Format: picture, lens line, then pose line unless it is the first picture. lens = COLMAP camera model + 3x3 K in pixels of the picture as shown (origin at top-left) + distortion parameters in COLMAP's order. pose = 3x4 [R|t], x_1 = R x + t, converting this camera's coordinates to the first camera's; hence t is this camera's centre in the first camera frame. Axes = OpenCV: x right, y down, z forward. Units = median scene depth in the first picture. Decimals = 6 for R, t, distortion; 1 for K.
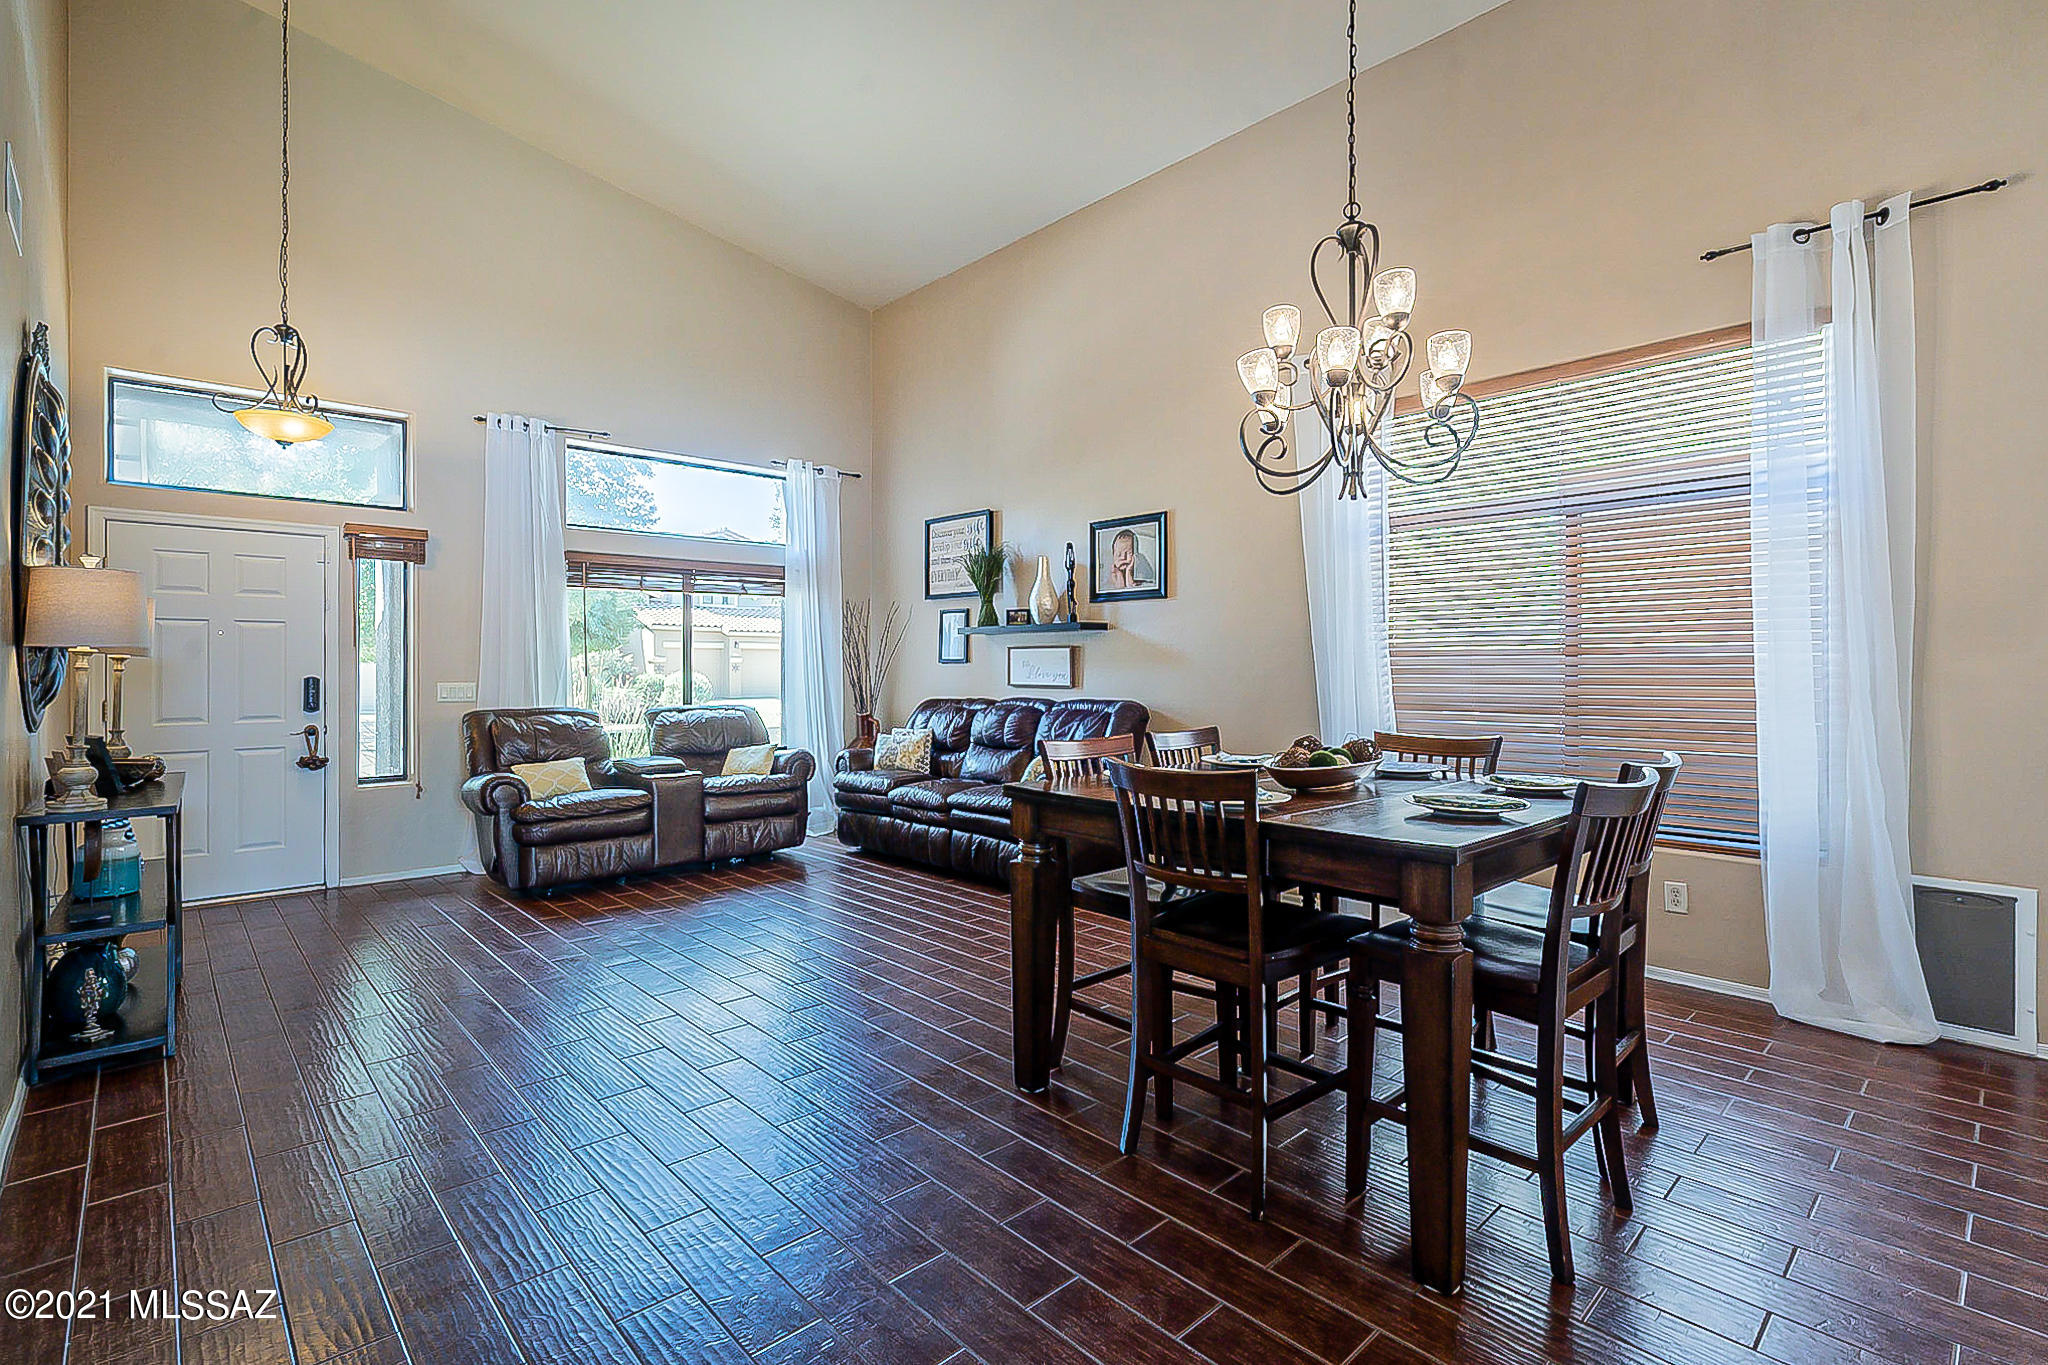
lens RADIAL K [[941.0, 0, 1024.0], [0, 941.0, 682.5], [0, 0, 1]] dist [-0.002001, 0.000315]
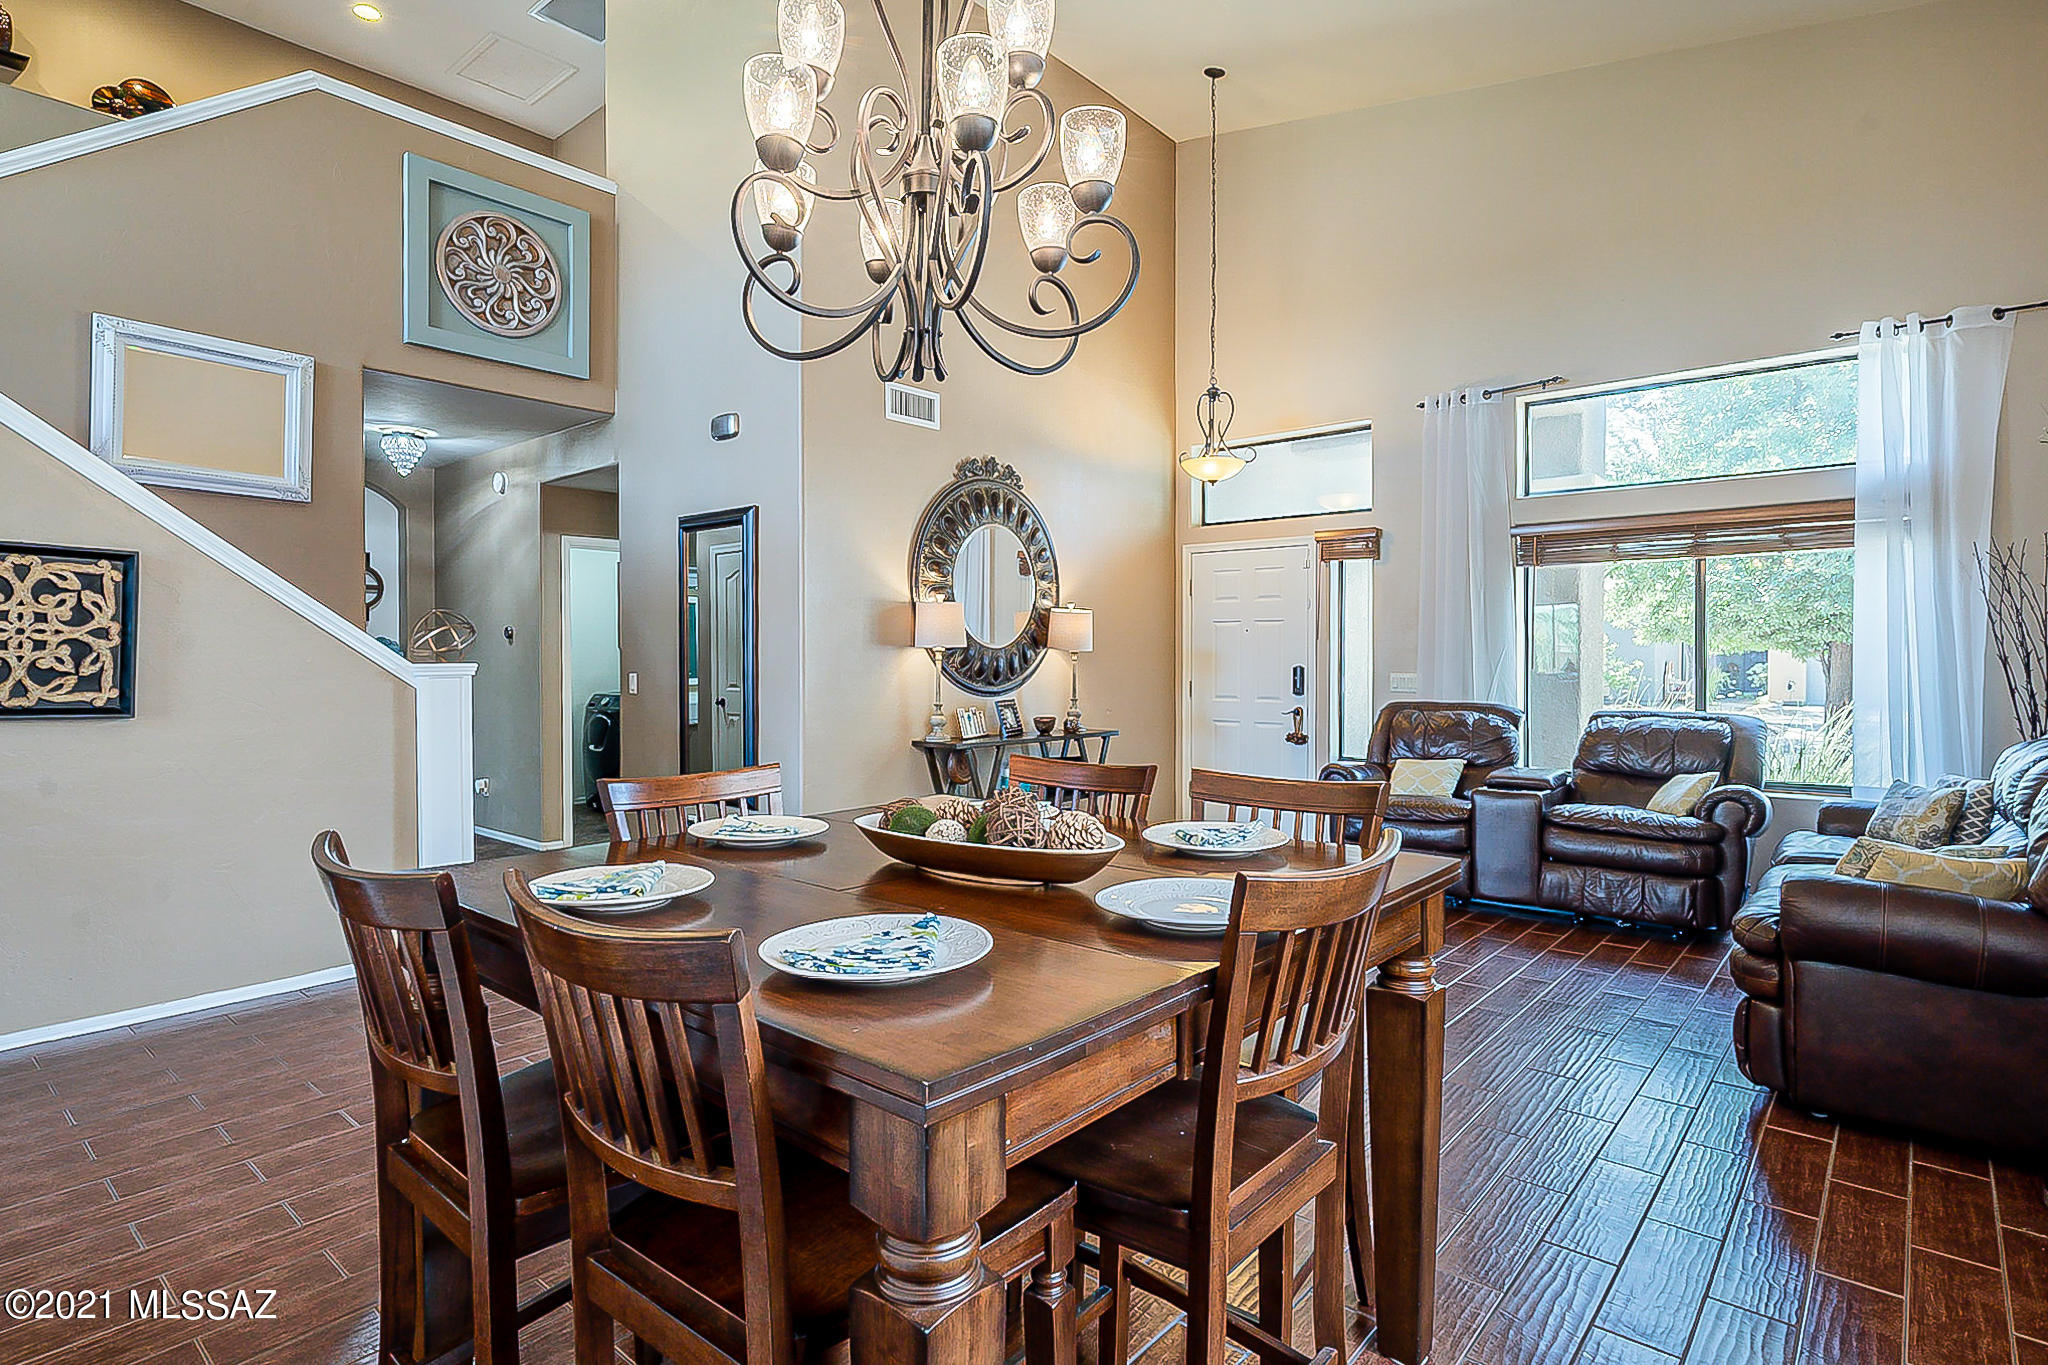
lens RADIAL K [[1049.2, 0, 1024.0], [0, 1049.2, 682.5], [0, 0, 1]] dist [0.002467, 0.000414]
pose [[0.099146, 0.027304, -0.994698, 0.464480], [-0.017895, 0.999511, 0.025653, -0.011542], [0.994912, 0.015257, 0.099586, 0.462689]]
